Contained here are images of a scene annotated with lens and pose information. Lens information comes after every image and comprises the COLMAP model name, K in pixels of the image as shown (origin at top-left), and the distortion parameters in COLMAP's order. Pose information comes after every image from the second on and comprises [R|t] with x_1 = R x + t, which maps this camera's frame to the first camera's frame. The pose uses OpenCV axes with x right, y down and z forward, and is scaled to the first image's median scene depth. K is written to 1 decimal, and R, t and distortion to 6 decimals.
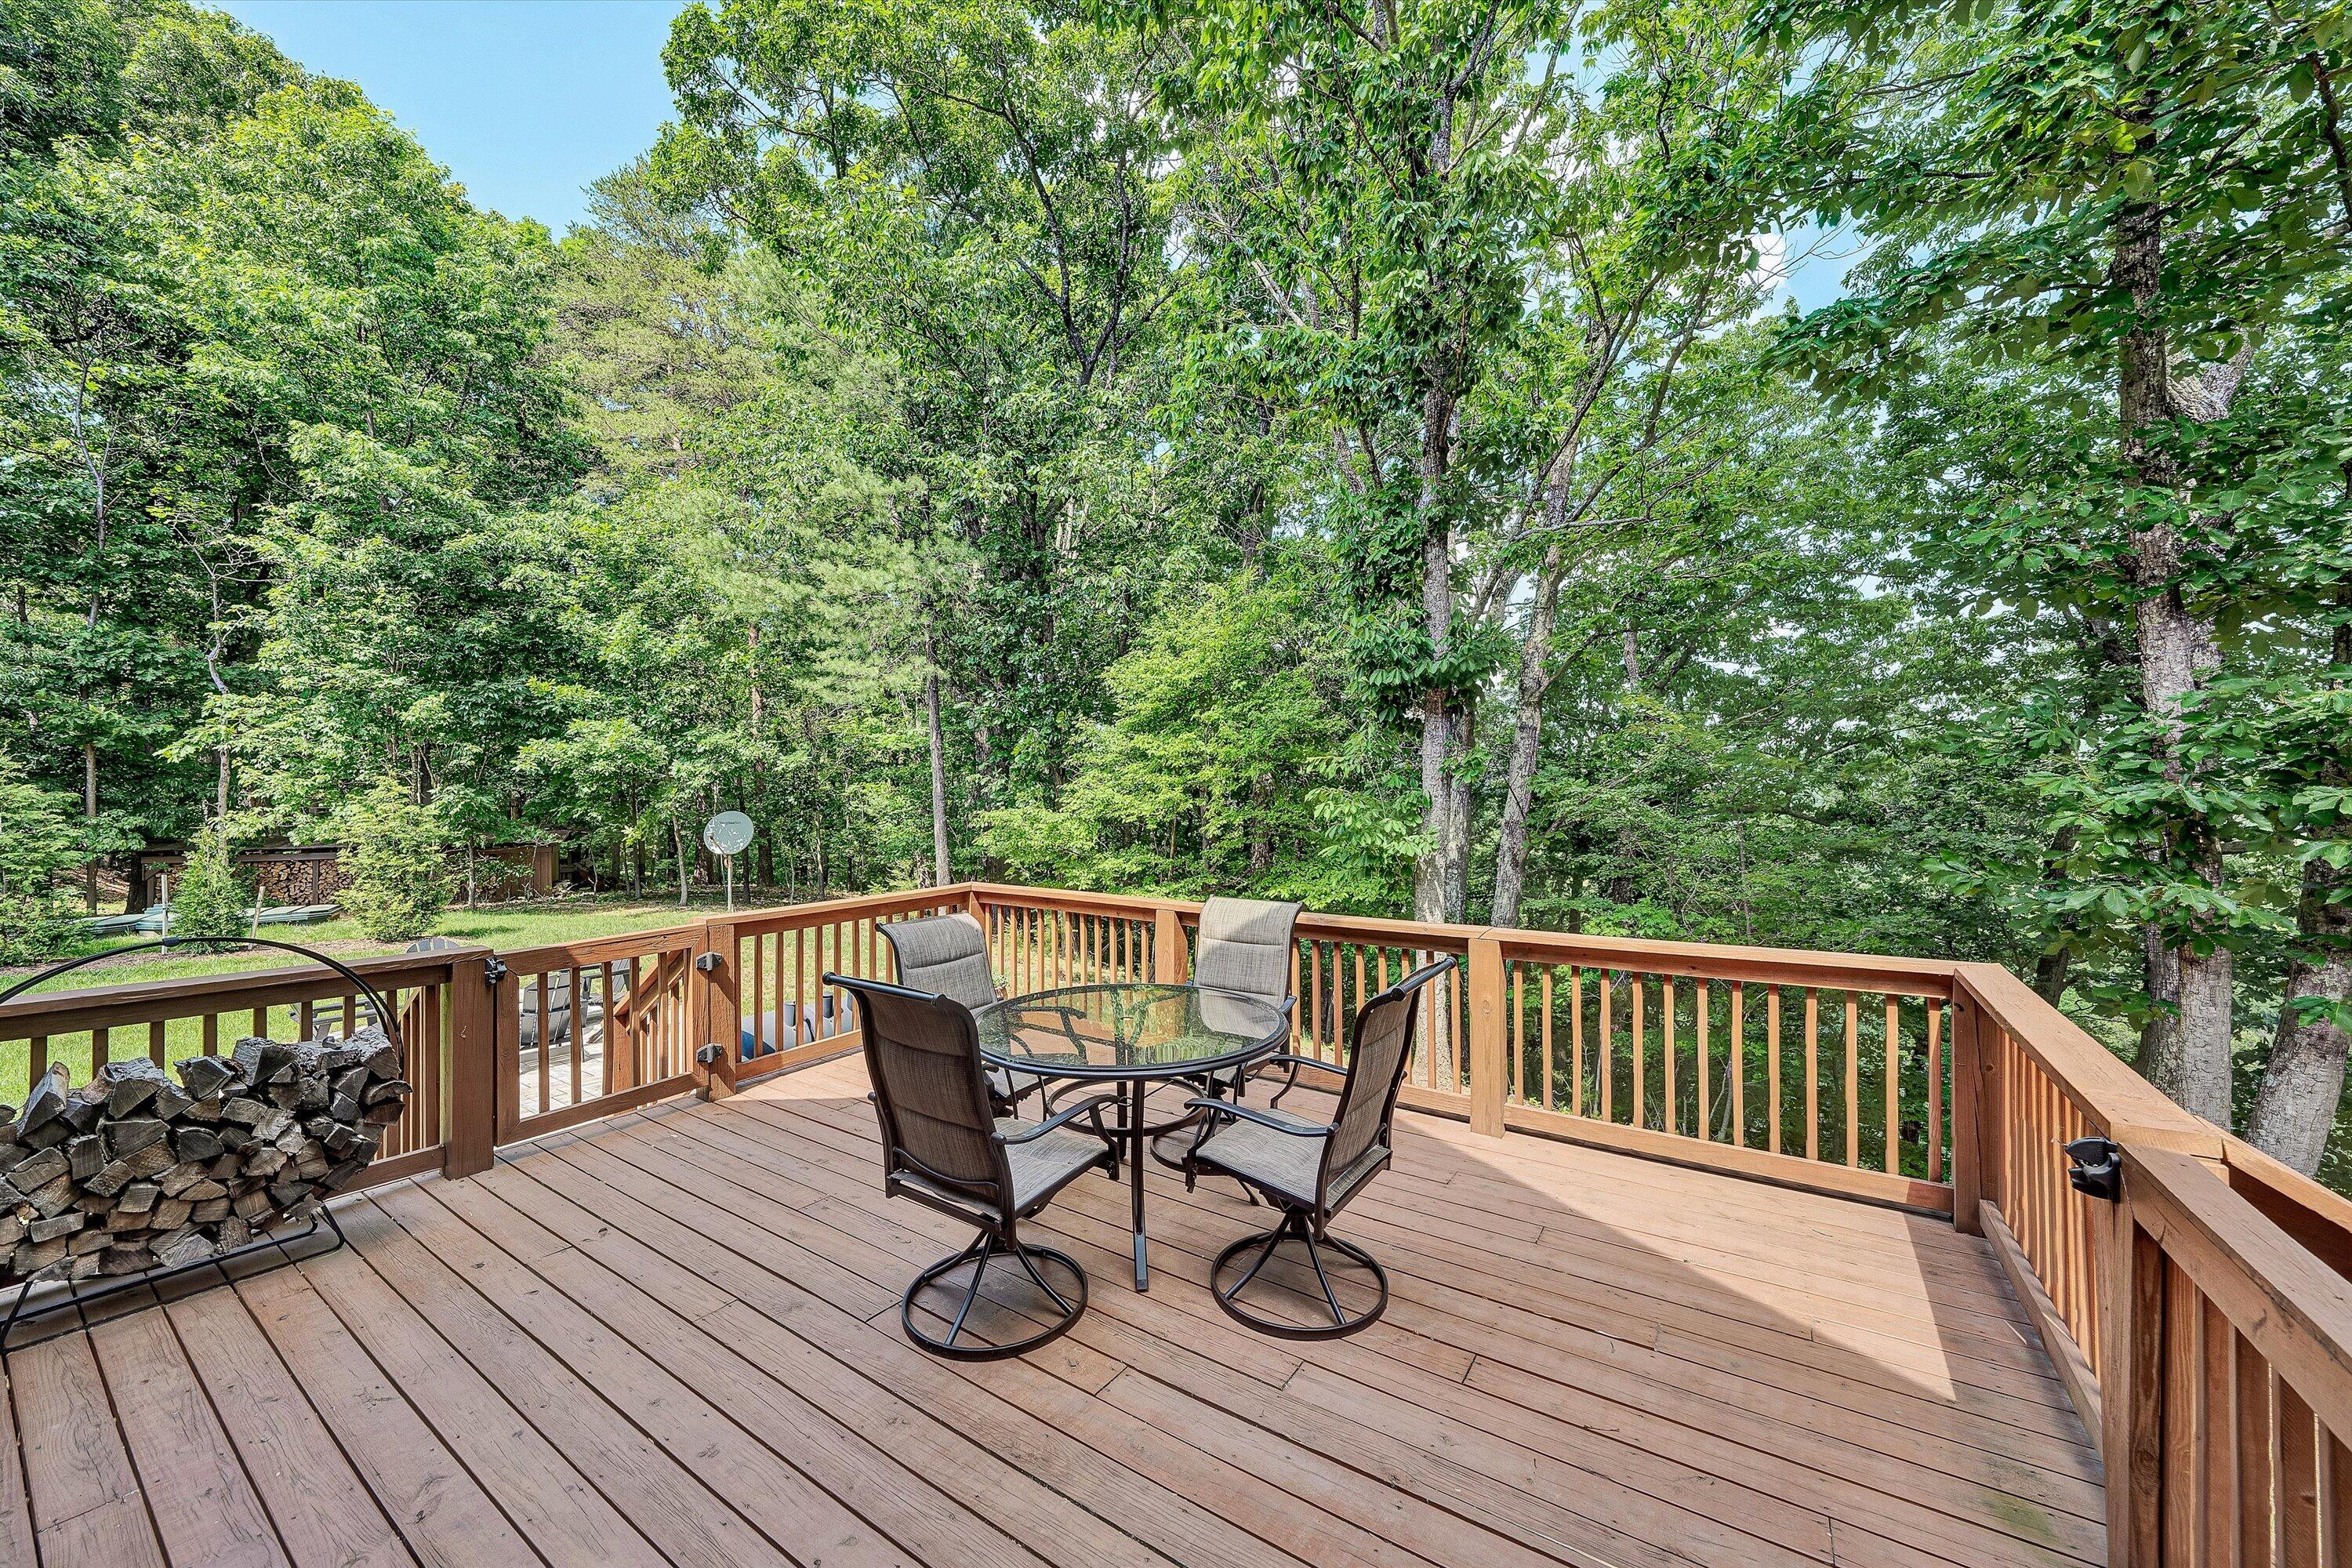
lens RADIAL K [[835.5, 0, 1198.7], [0, 835.5, 796.3], [0, 0, 1]] dist [-0.000303, 0.000193]
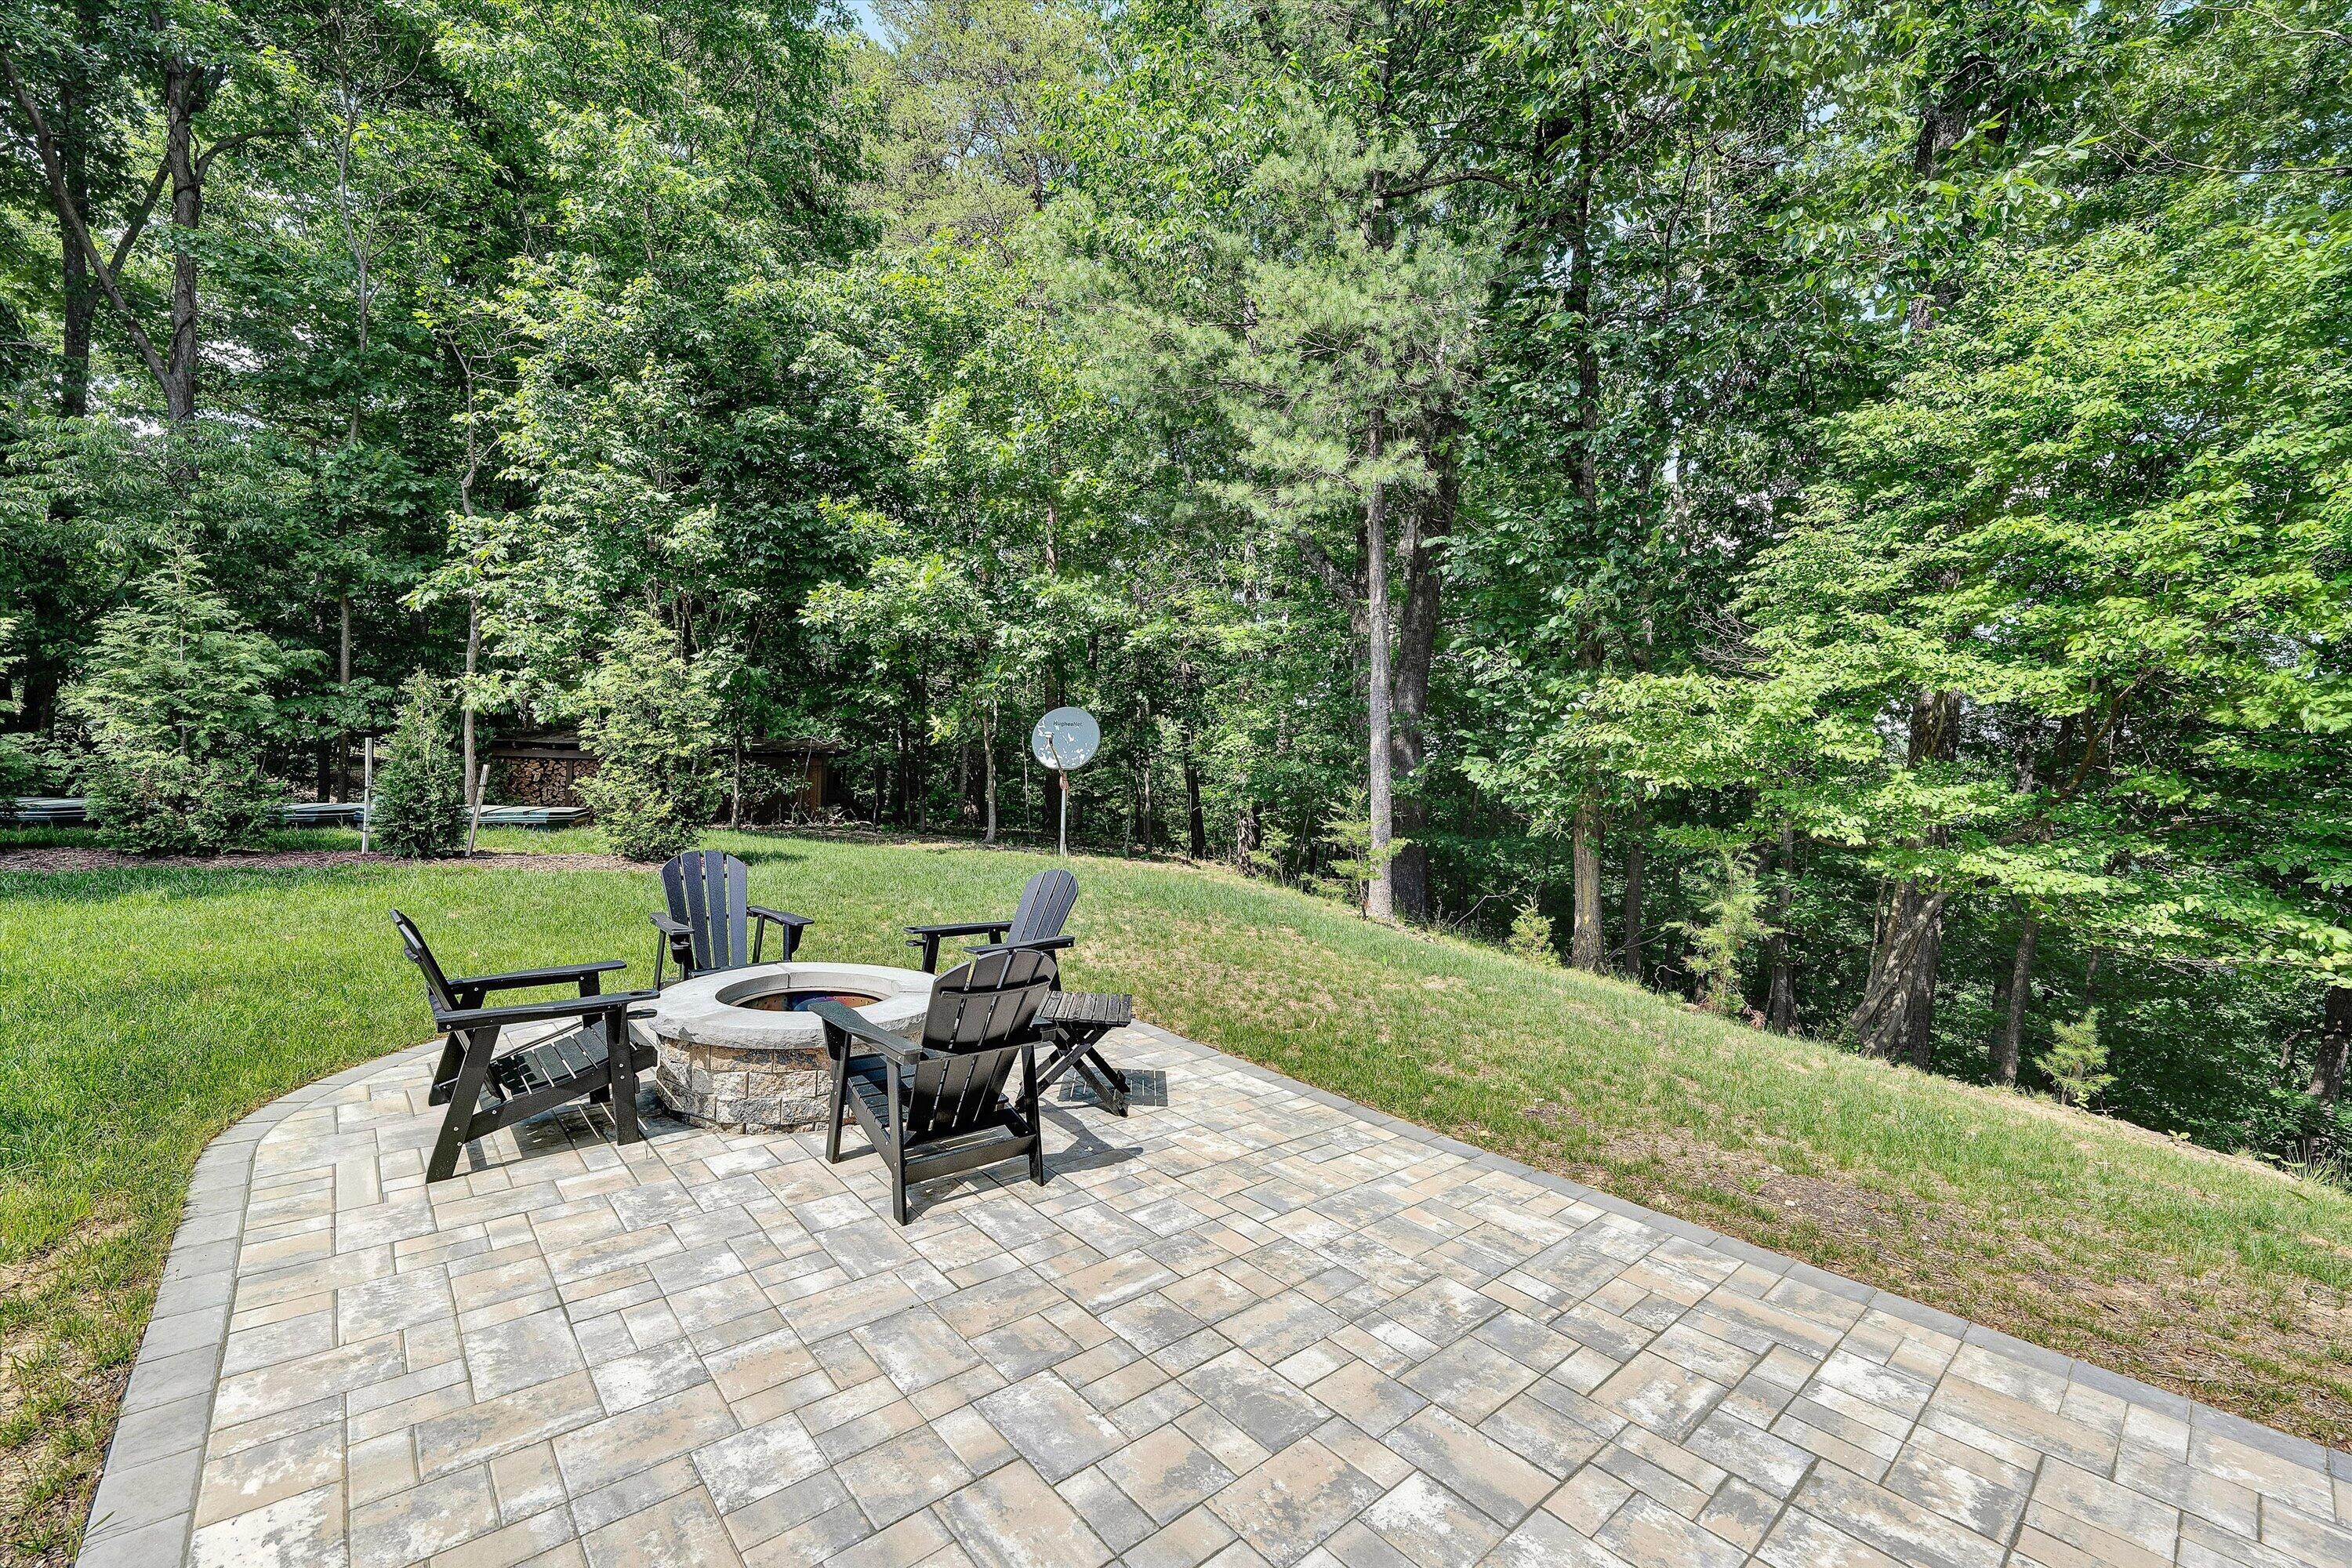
lens RADIAL K [[980.8, 0, 1193.4], [0, 980.8, 770.3], [0, 0, 1]] dist [0.004866, 0.000331]
pose [[0.965047, 0.041601, -0.258755, -0.305921], [-0.040396, 0.999134, 0.009975, 0.067604], [0.258945, 0.000826, 0.965892, 0.318247]]
